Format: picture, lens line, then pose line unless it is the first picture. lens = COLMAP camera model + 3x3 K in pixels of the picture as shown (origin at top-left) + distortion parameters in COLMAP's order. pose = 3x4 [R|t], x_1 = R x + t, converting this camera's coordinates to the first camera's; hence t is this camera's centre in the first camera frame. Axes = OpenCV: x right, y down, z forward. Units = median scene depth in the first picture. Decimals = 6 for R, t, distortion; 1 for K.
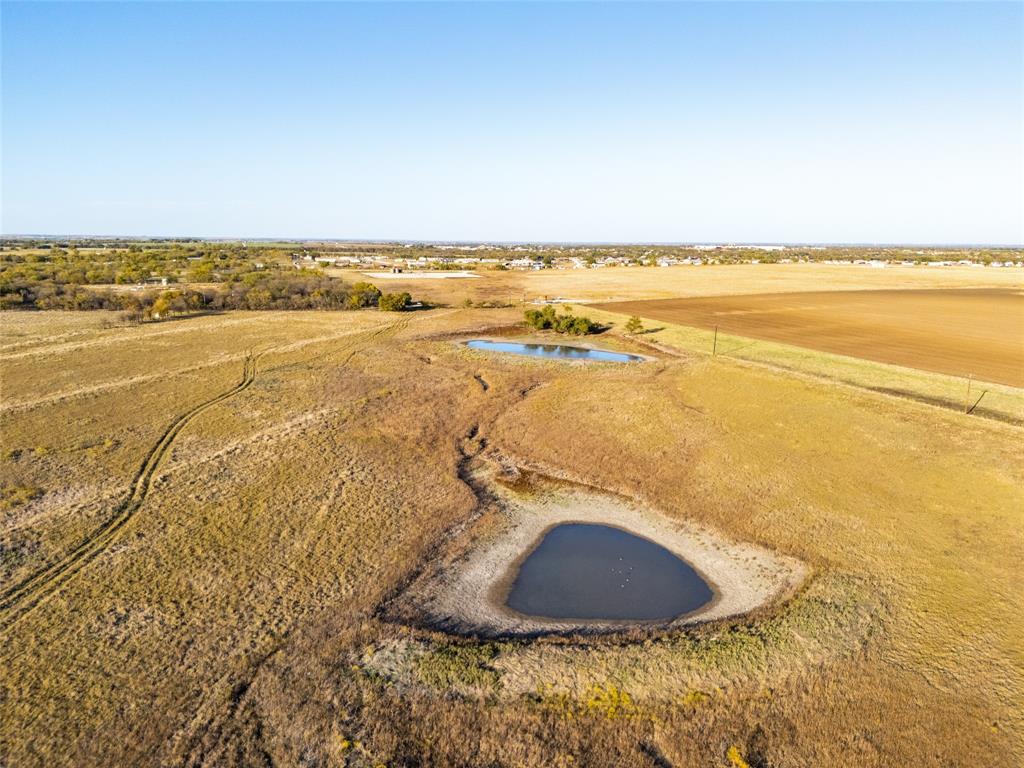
lens RADIAL K [[756.1, 0, 512.0], [0, 756.1, 384.0], [0, 0, 1]] dist [0.076376, -0.077038]
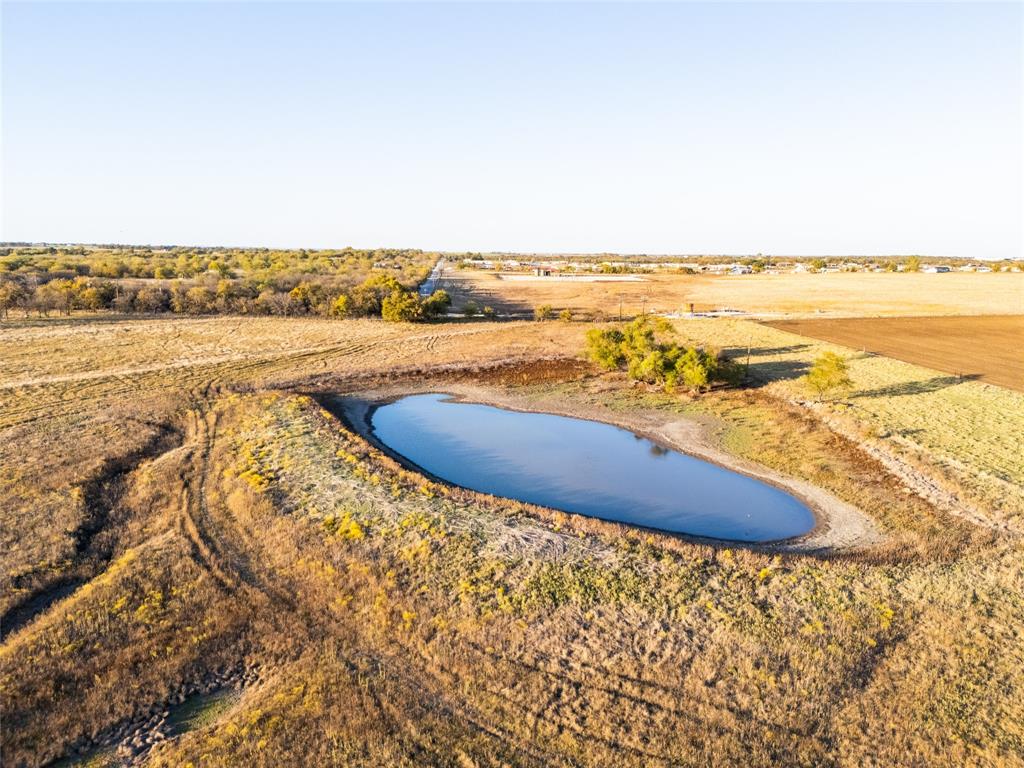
lens RADIAL K [[756.1, 0, 512.0], [0, 756.1, 384.0], [0, 0, 1]] dist [0.076376, -0.077038]
pose [[0.954899, 0.054765, -0.291837, 0.080833], [-0.060207, 0.998139, -0.009692, -0.039950], [0.290763, 0.026826, 0.956419, 0.388616]]
